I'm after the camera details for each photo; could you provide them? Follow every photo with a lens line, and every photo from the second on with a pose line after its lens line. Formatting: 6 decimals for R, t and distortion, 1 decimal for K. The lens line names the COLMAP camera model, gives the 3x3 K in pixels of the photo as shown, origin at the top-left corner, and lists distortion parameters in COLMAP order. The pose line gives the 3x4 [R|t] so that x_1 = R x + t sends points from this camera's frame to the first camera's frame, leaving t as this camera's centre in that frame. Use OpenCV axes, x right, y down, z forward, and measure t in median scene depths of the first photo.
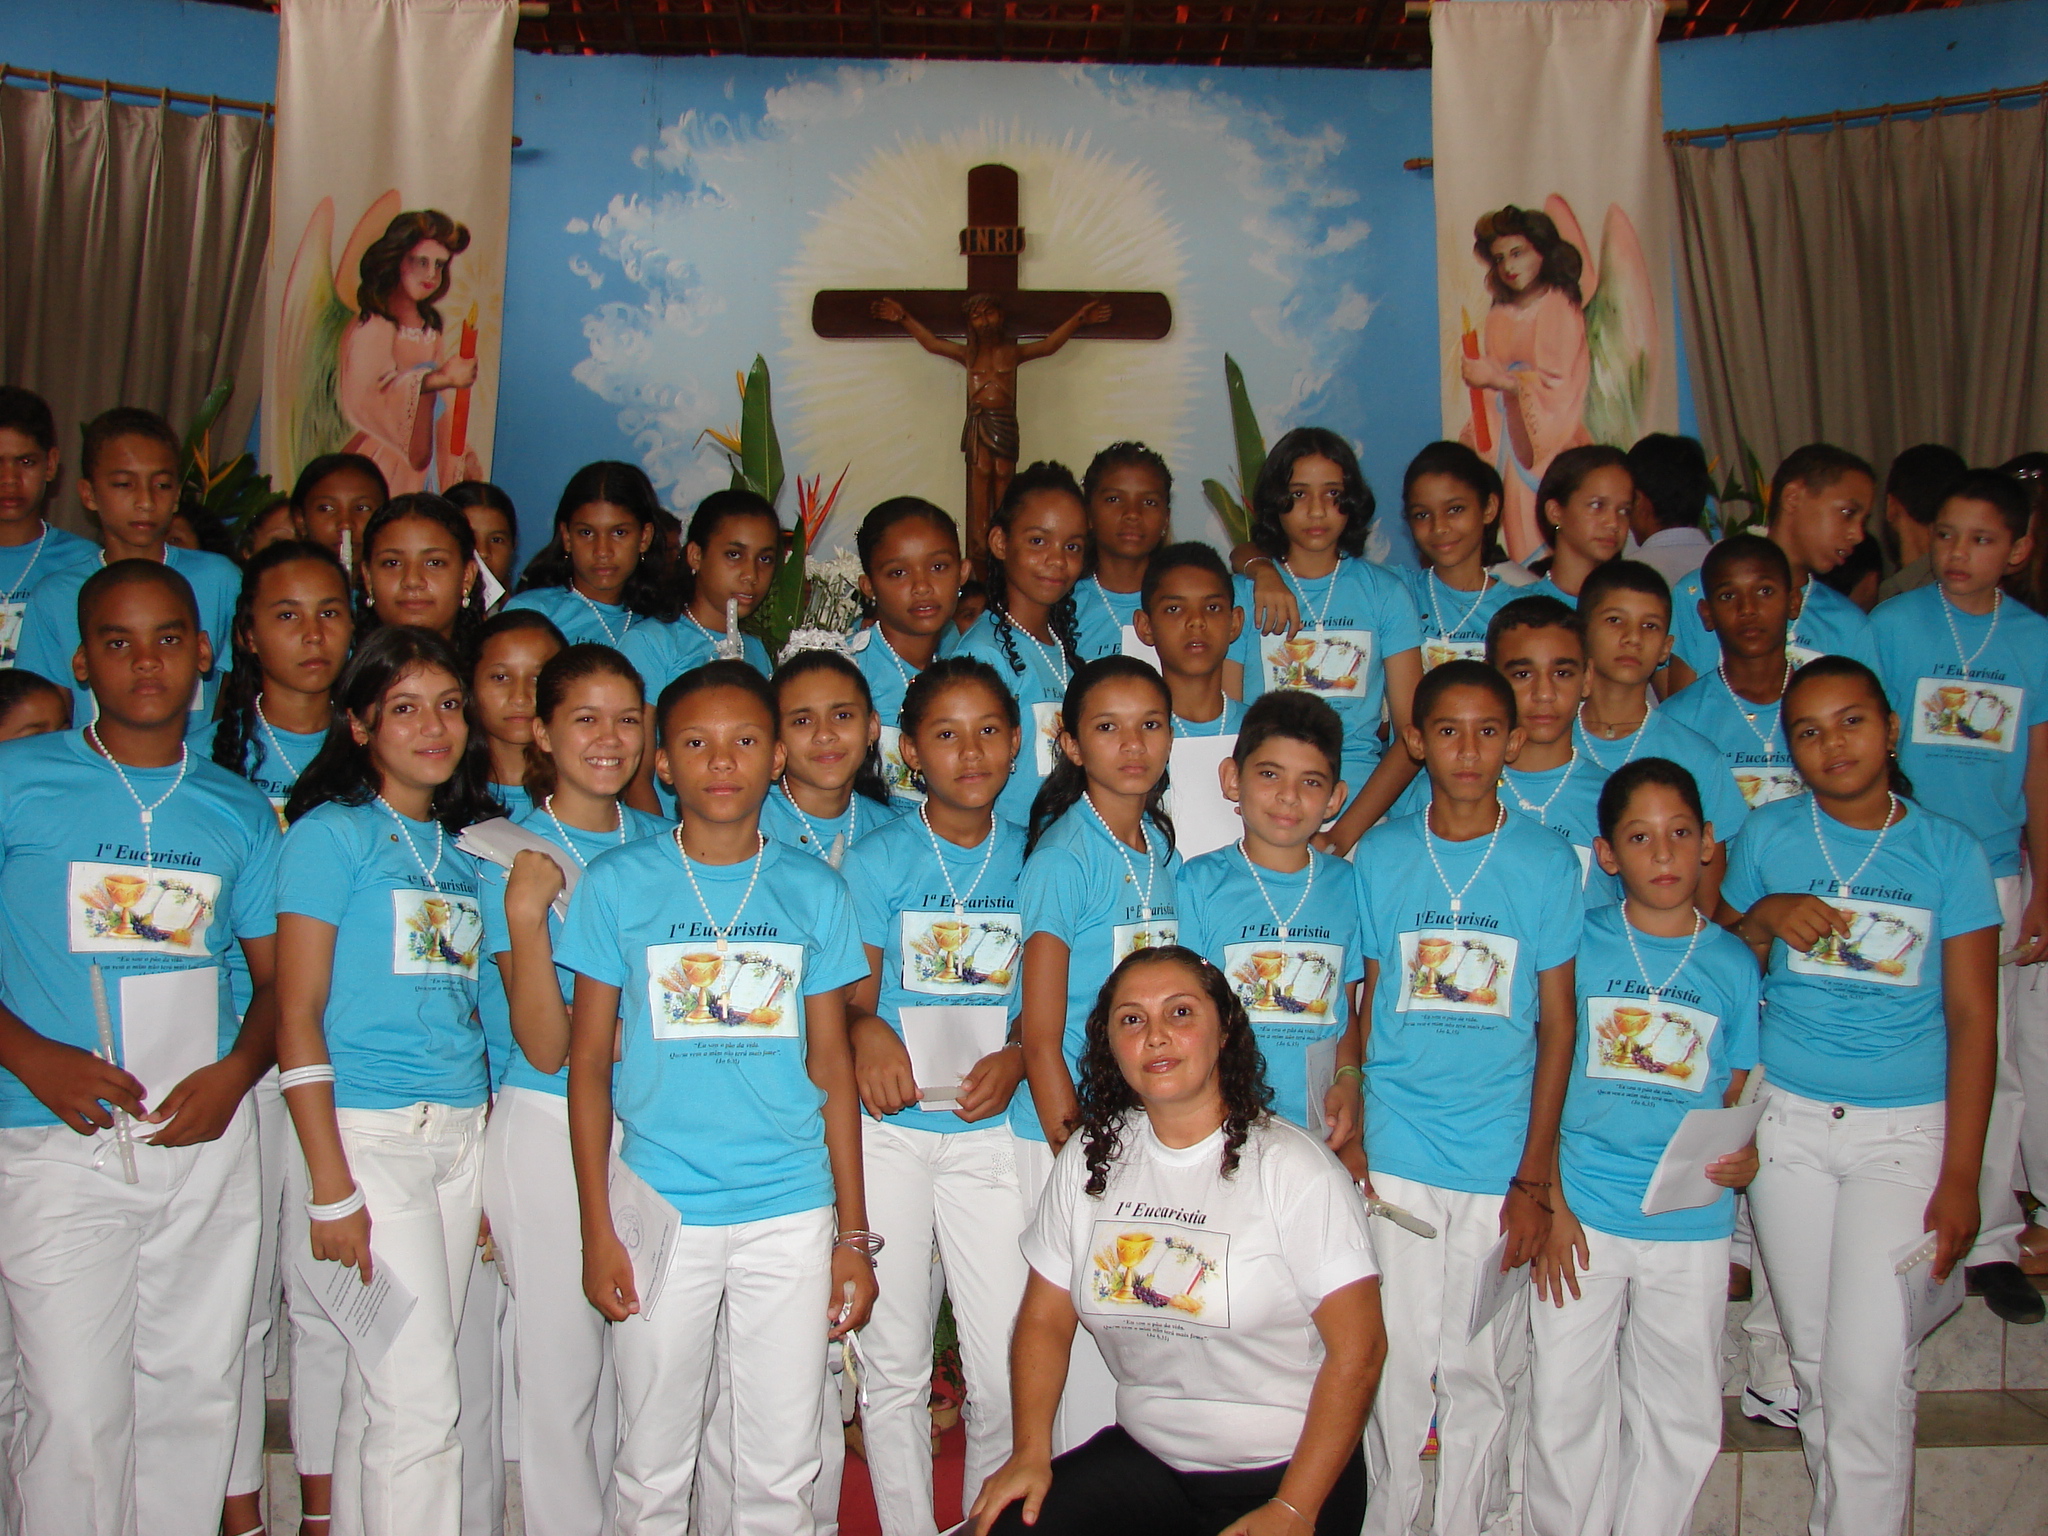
lens RADIAL K [[2229.4, 0, 1015.1], [0, 2229.4, 708.6], [0, 0, 1]] dist [-0.177053, 0.311495]
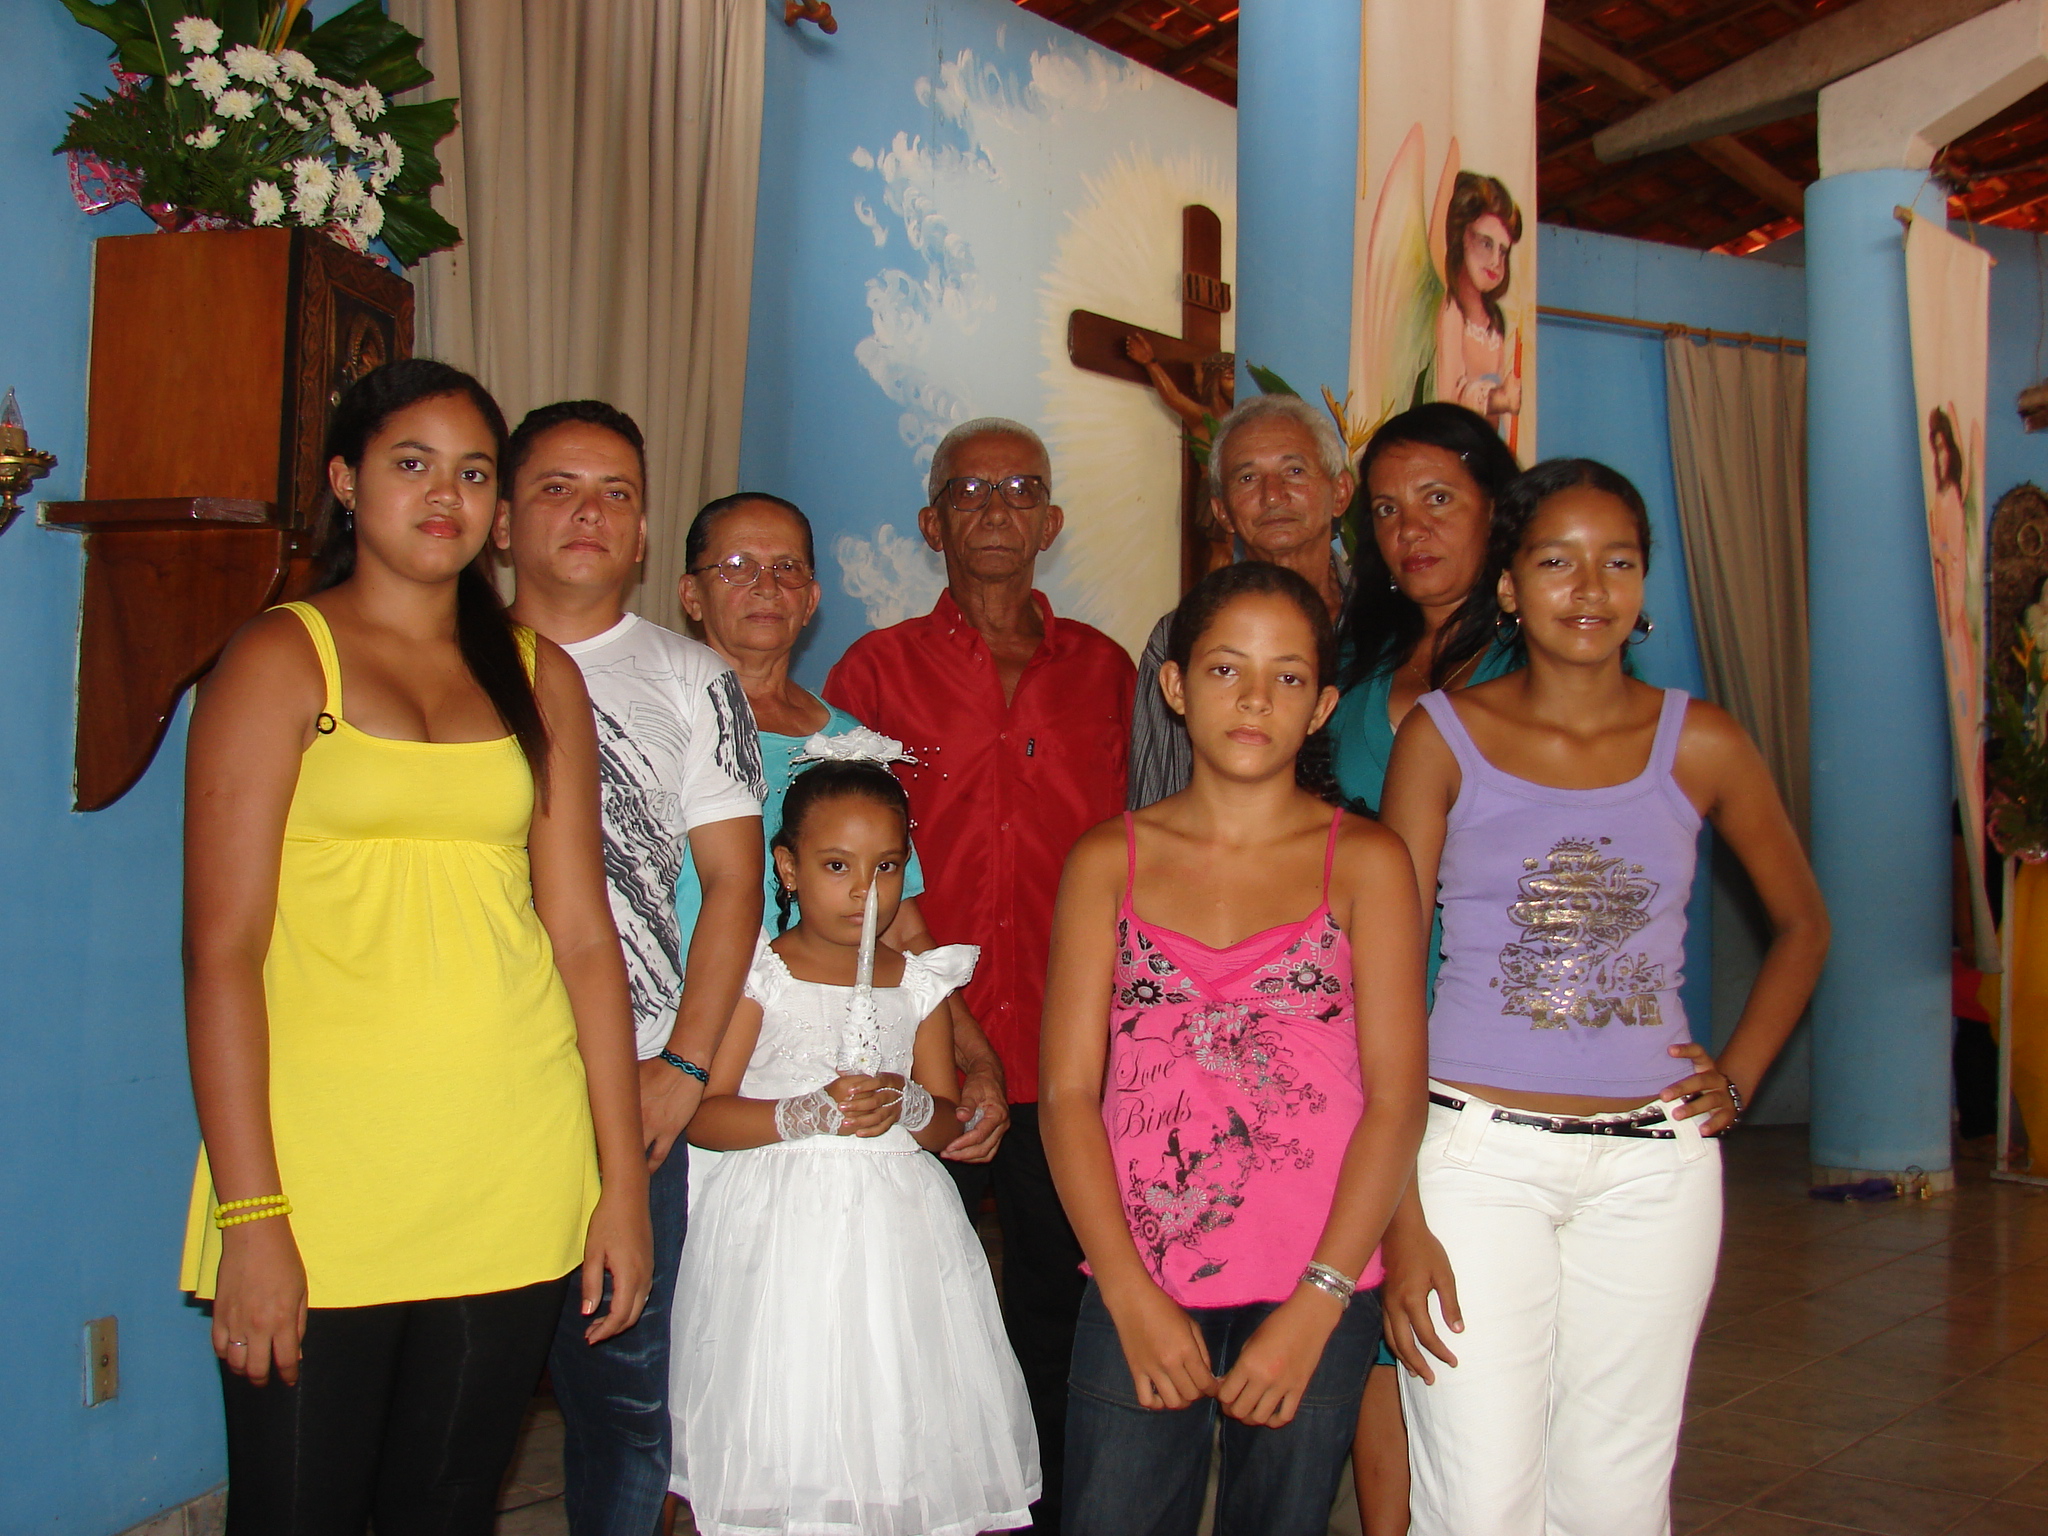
lens RADIAL K [[2229.4, 0, 1015.1], [0, 2229.4, 708.6], [0, 0, 1]] dist [-0.177053, 0.311495]
pose [[0.684943, 0.066700, 0.725538, -0.697648], [-0.044624, 0.997772, -0.049600, 0.002885], [-0.727229, 0.001597, 0.686393, 0.446697]]
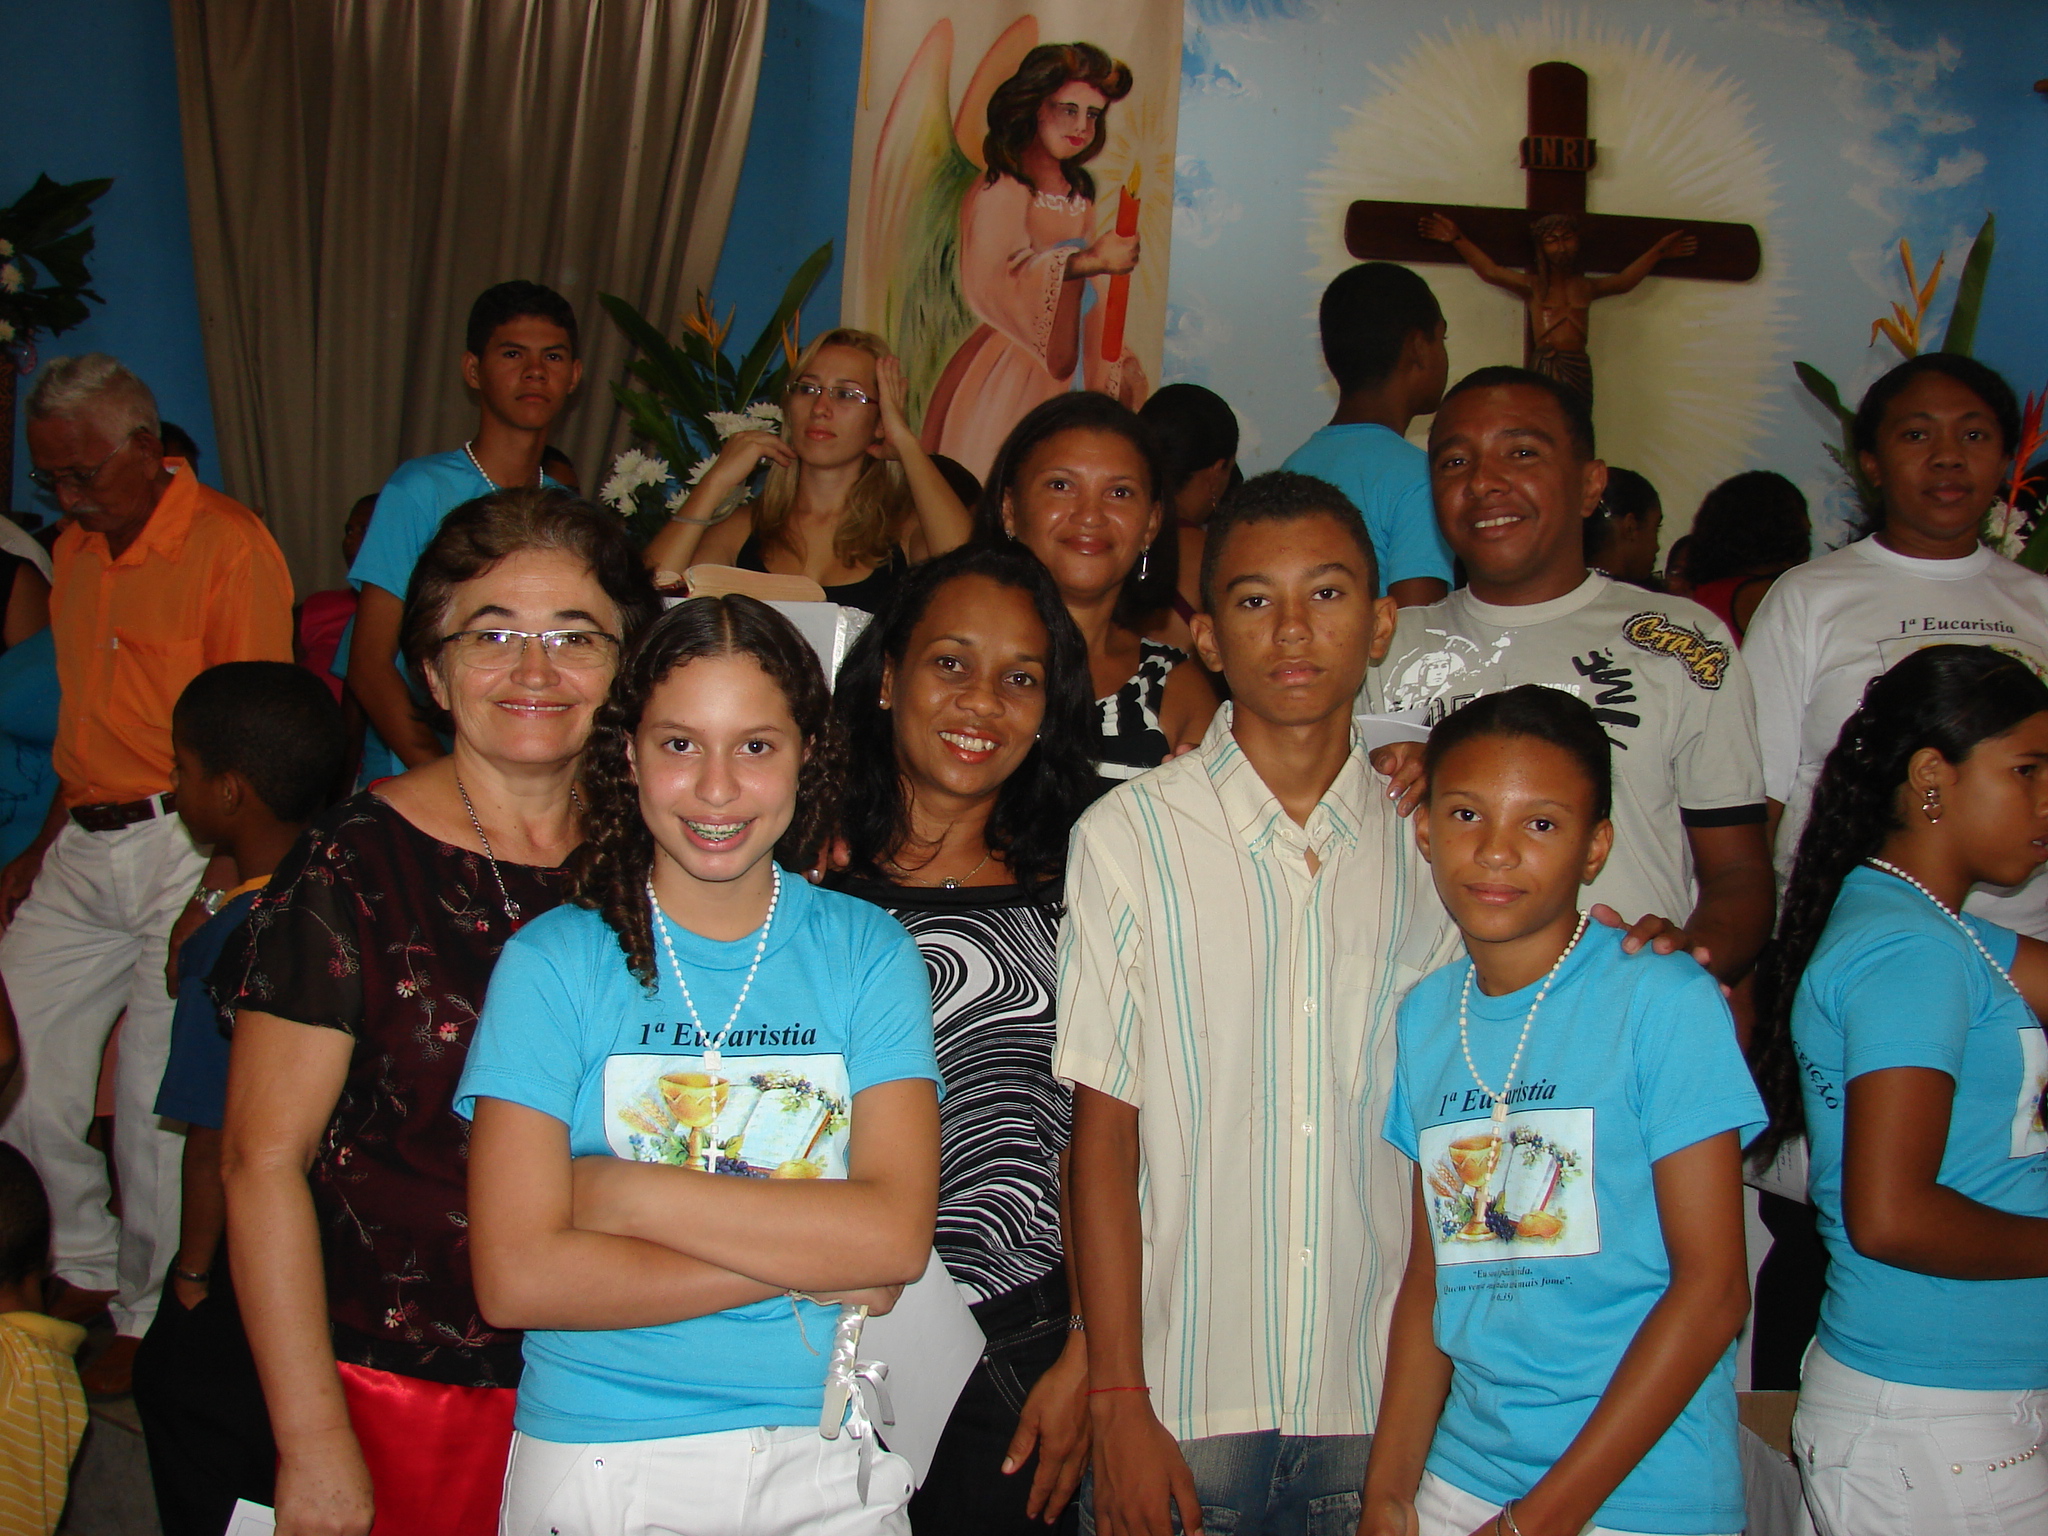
lens RADIAL K [[2243.2, 0, 1073.8], [0, 2243.2, 692.4], [0, 0, 1]] dist [-0.172255, 0.333497]
pose [[0.998739, 0.035728, 0.035256, -0.217154], [-0.035705, 0.999362, -0.001297, 0.001228], [-0.035280, 0.000036, 0.999377, 0.166854]]
